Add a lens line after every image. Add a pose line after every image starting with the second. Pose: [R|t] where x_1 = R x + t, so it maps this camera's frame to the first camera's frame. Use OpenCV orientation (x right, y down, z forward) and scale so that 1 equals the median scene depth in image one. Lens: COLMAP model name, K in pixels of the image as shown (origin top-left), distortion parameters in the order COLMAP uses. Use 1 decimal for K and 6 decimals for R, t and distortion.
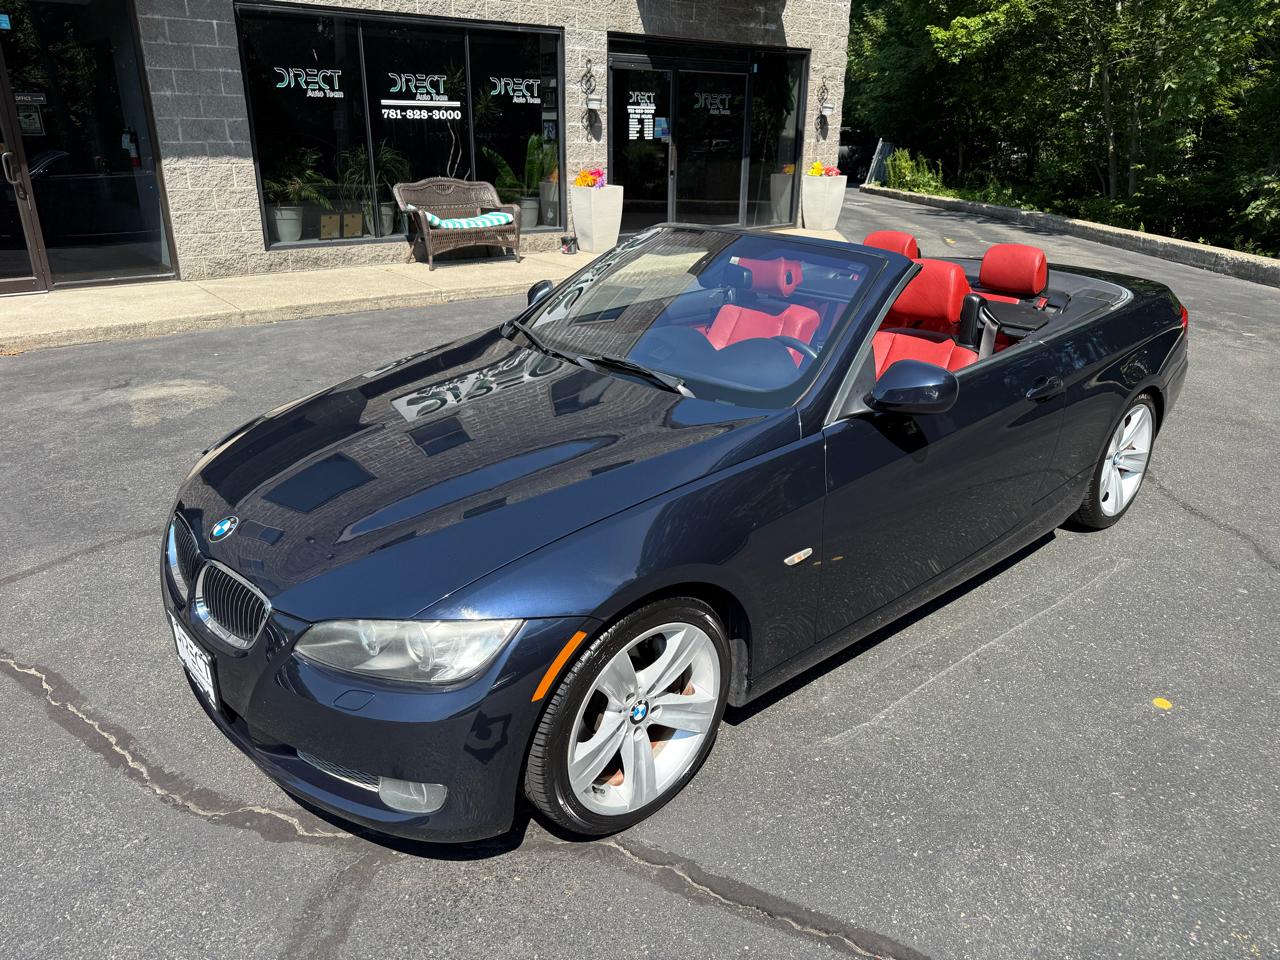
lens RADIAL K [[915.8, 0, 635.4], [0, 915.8, 475.7], [0, 0, 1]] dist [0.008663, -0.013284]
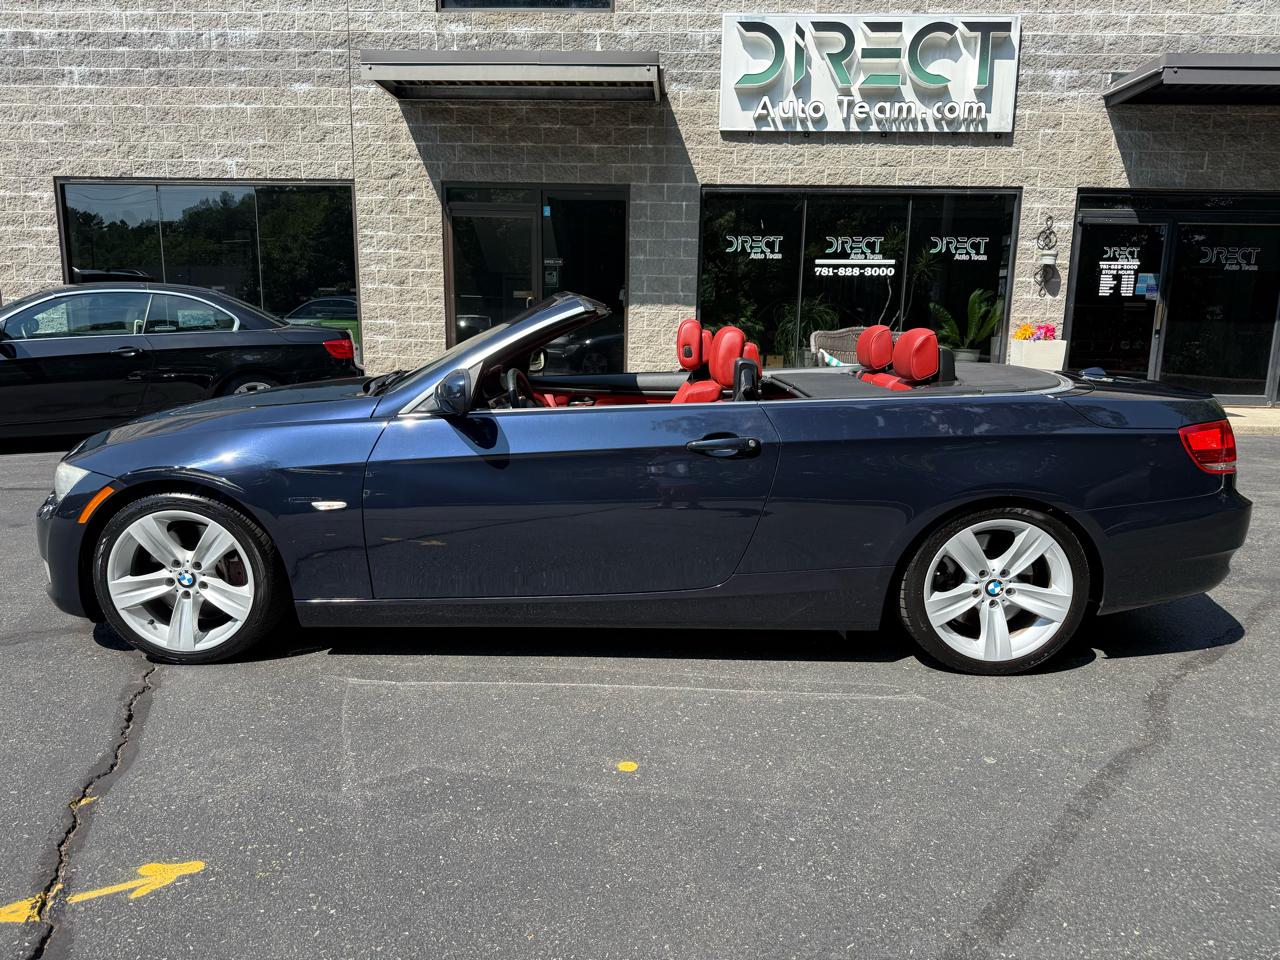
lens RADIAL K [[907.4, 0, 641.4], [0, 907.4, 485.2], [0, 0, 1]] dist [0.020206, -0.028055]
pose [[0.743721, 0.127378, -0.656242, 0.354091], [-0.245846, 0.964999, -0.091310, 0.018730], [0.621641, 0.229244, 0.749006, 0.087581]]
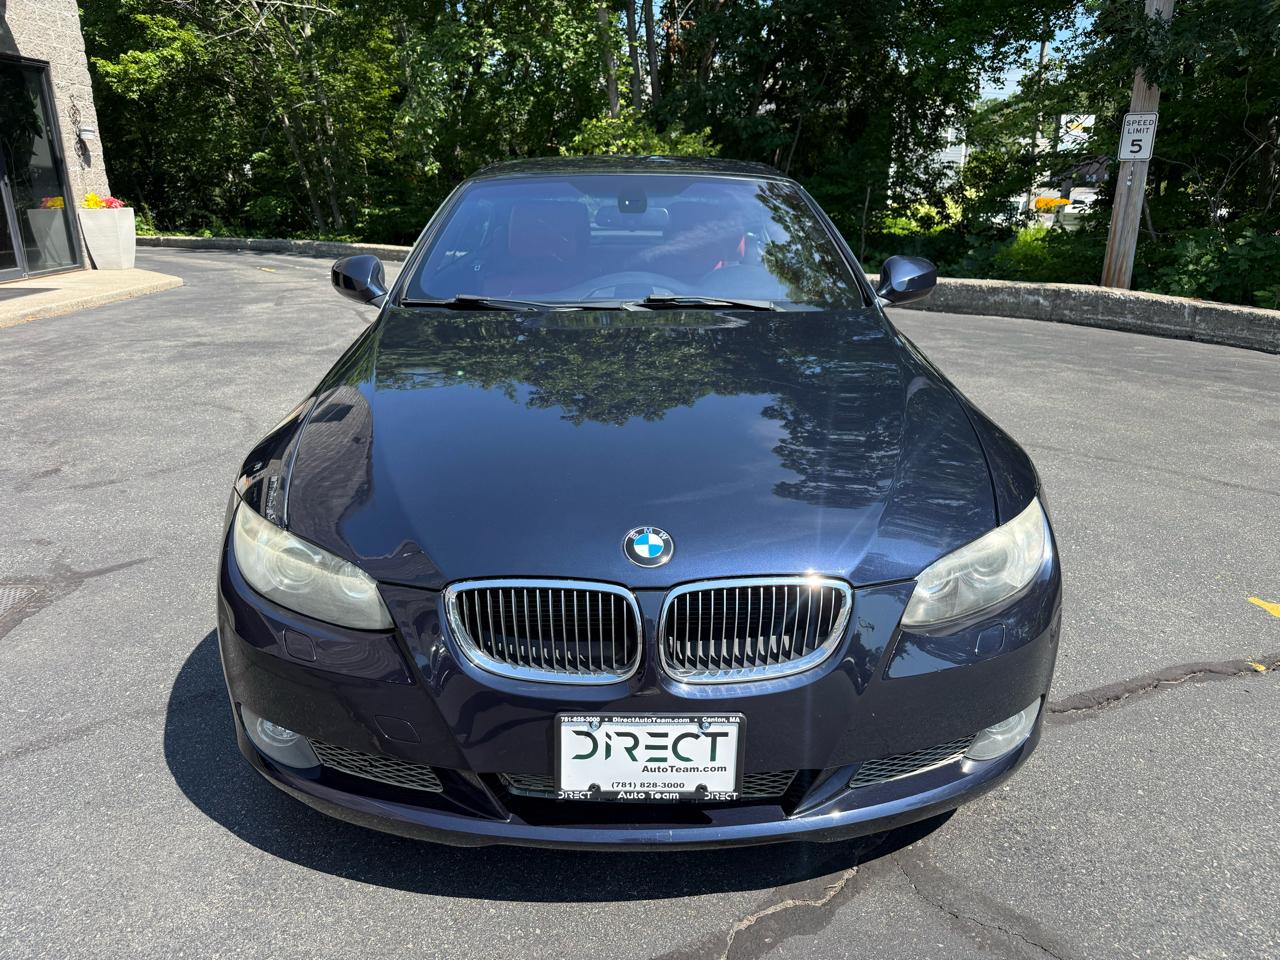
lens RADIAL K [[919.9, 0, 645.3], [0, 919.9, 473.4], [0, 0, 1]] dist [0.000811, -0.008037]
pose [[0.643154, -0.243004, 0.726156, -0.231369], [0.282882, 0.956627, 0.069583, -0.009423], [-0.711570, 0.160663, 0.684000, 0.134982]]
